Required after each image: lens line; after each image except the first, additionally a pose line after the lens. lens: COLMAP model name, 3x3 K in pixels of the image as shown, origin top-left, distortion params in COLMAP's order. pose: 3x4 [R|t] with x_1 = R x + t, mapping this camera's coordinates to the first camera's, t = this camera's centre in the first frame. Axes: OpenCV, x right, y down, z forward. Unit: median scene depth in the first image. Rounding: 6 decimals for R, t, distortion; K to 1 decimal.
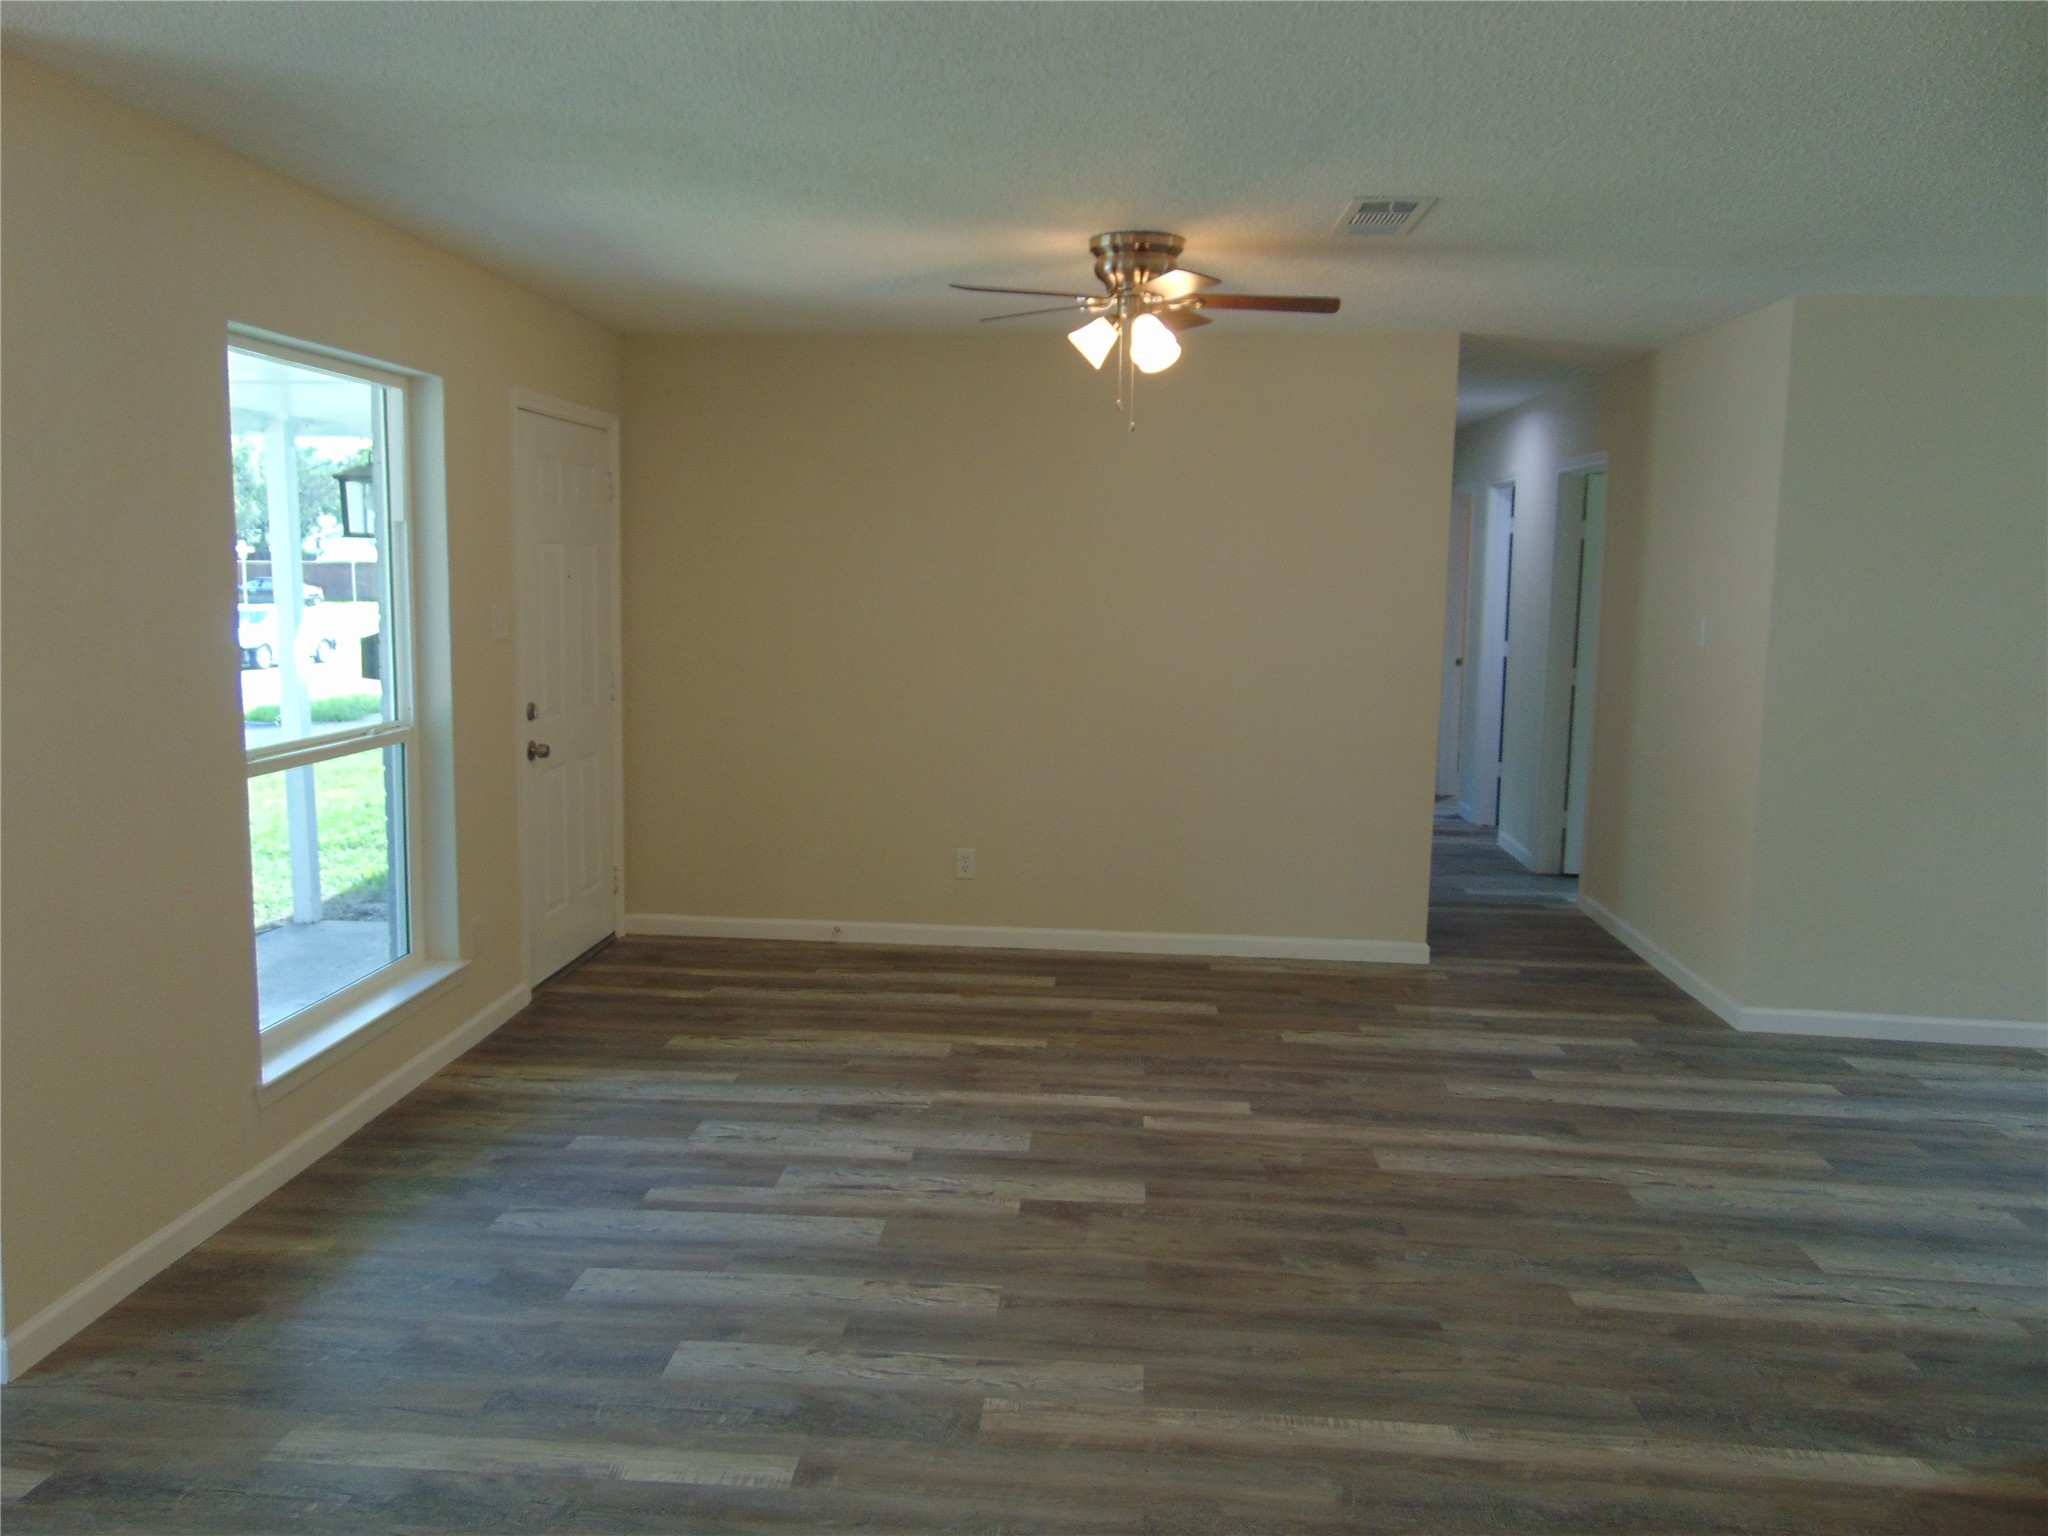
lens RADIAL K [[1539.6, 0, 1019.1], [0, 1539.6, 769.5], [0, 0, 1]] dist [-0.029594, 0.069256]
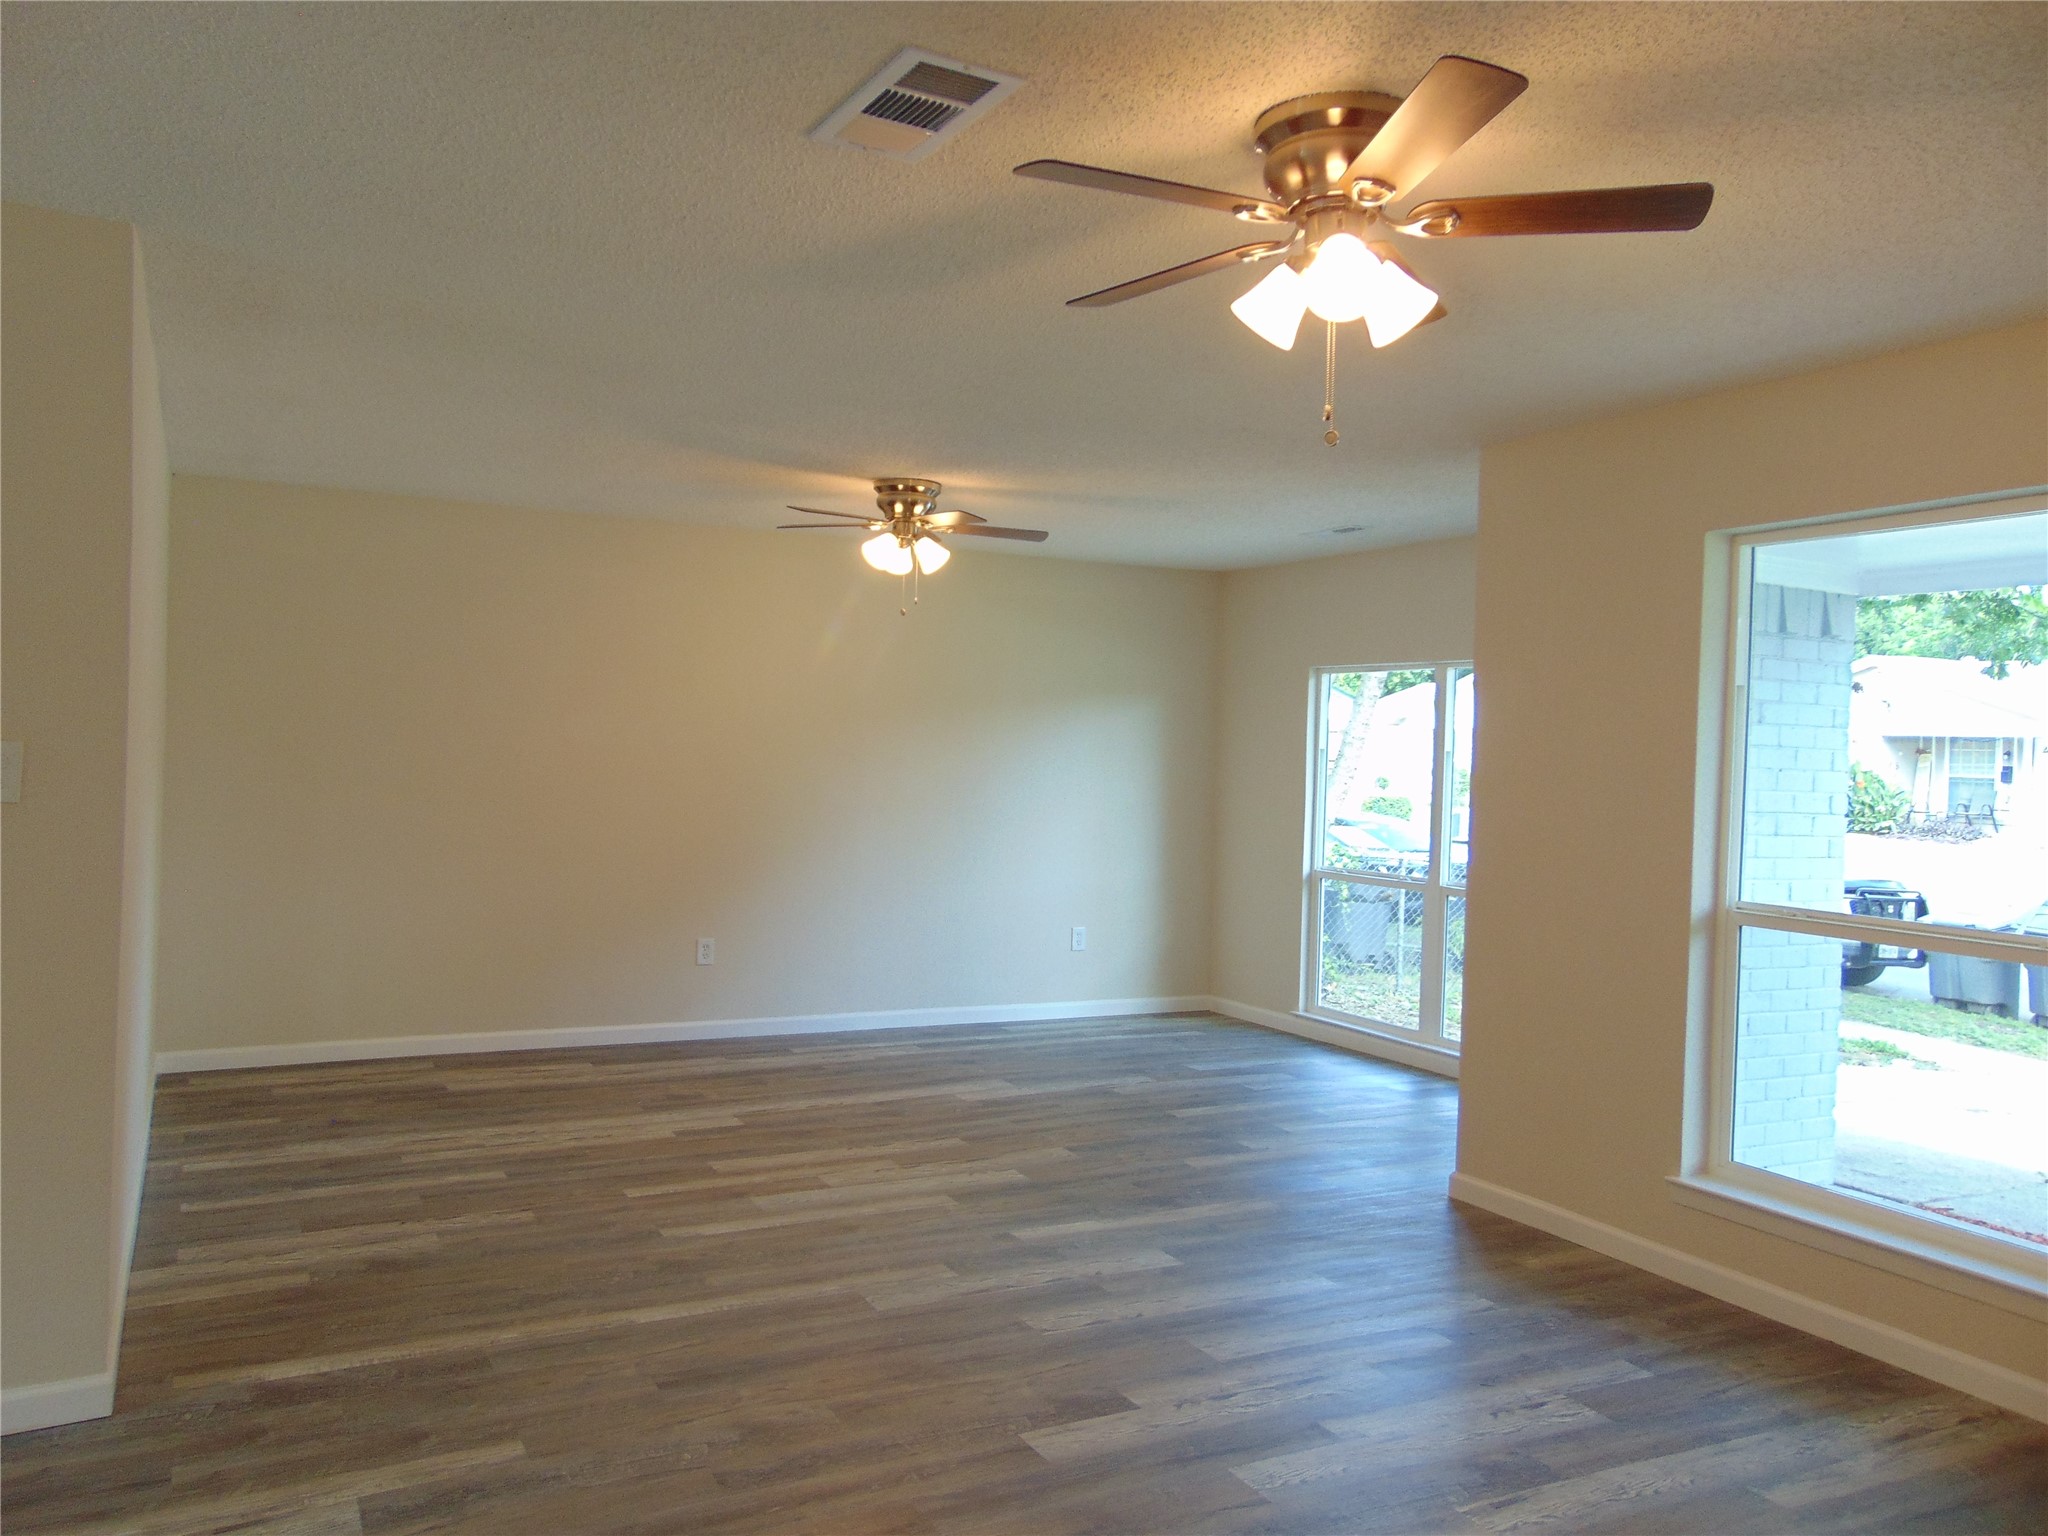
lens RADIAL K [[1539.6, 0, 1019.1], [0, 1539.6, 769.5], [0, 0, 1]] dist [-0.029594, 0.069256]
pose [[-0.846301, -0.033007, -0.531681, 0.543677], [-0.111576, 0.986923, 0.116332, -0.177060], [0.520889, 0.157774, -0.838917, 1.655891]]
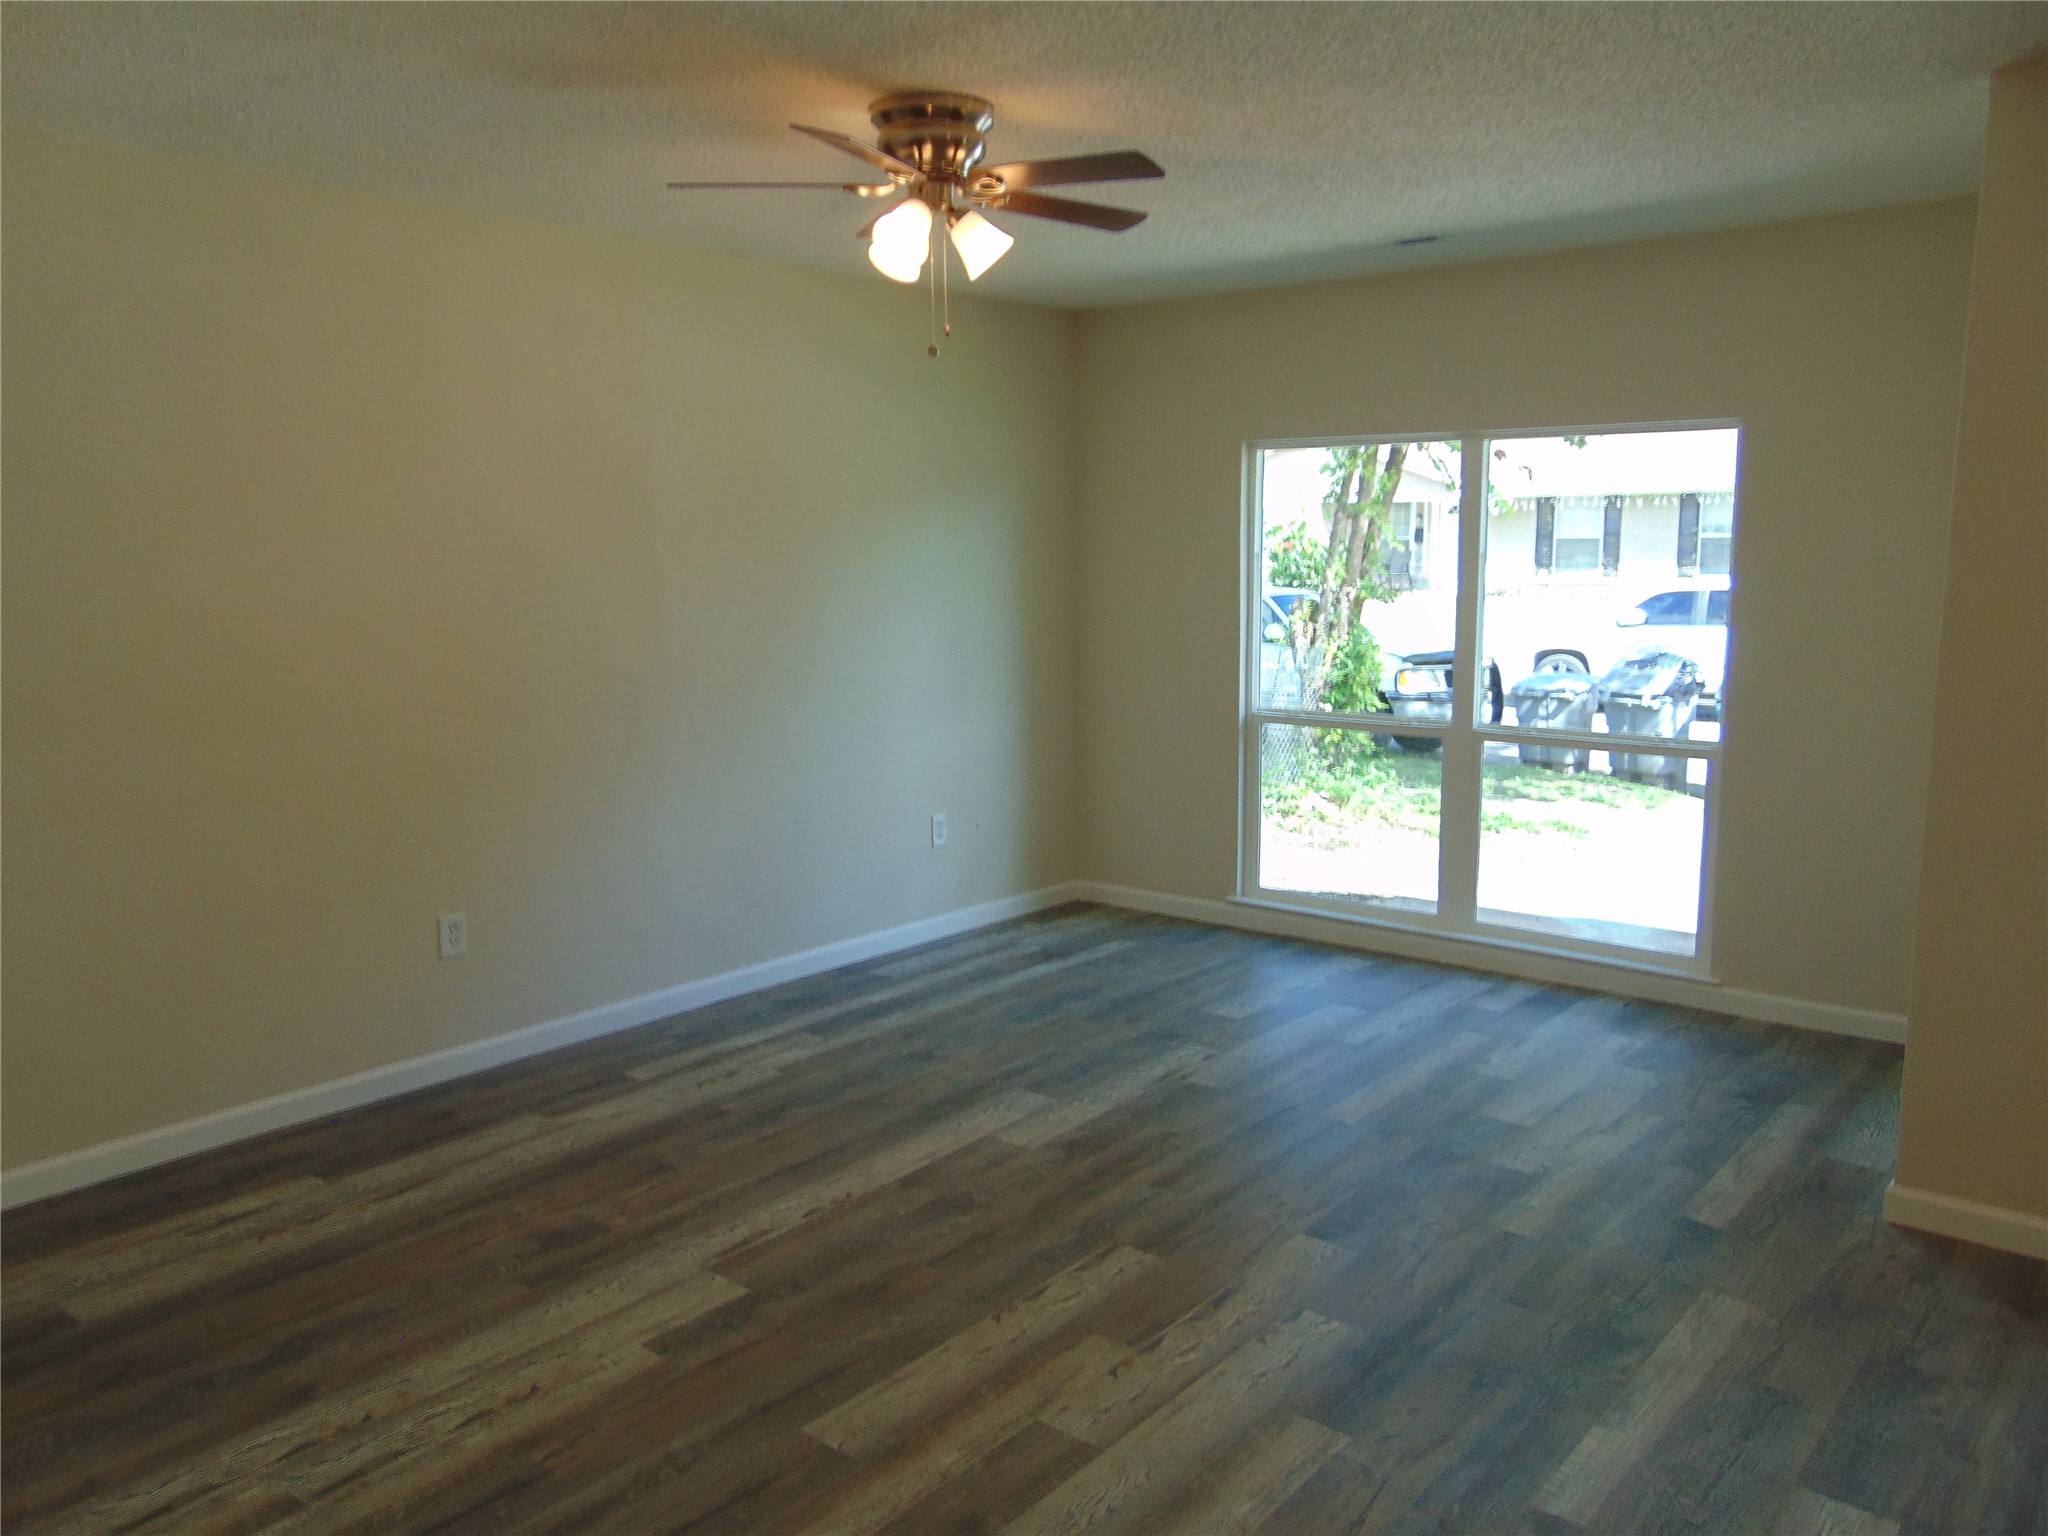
lens RADIAL K [[1539.6, 0, 1019.1], [0, 1539.6, 769.5], [0, 0, 1]] dist [-0.029594, 0.069256]
pose [[-0.580360, 0.110699, -0.806801, 0.517826], [-0.109690, 0.971064, 0.212140, -0.097001], [0.806939, 0.211616, -0.551424, 0.811891]]
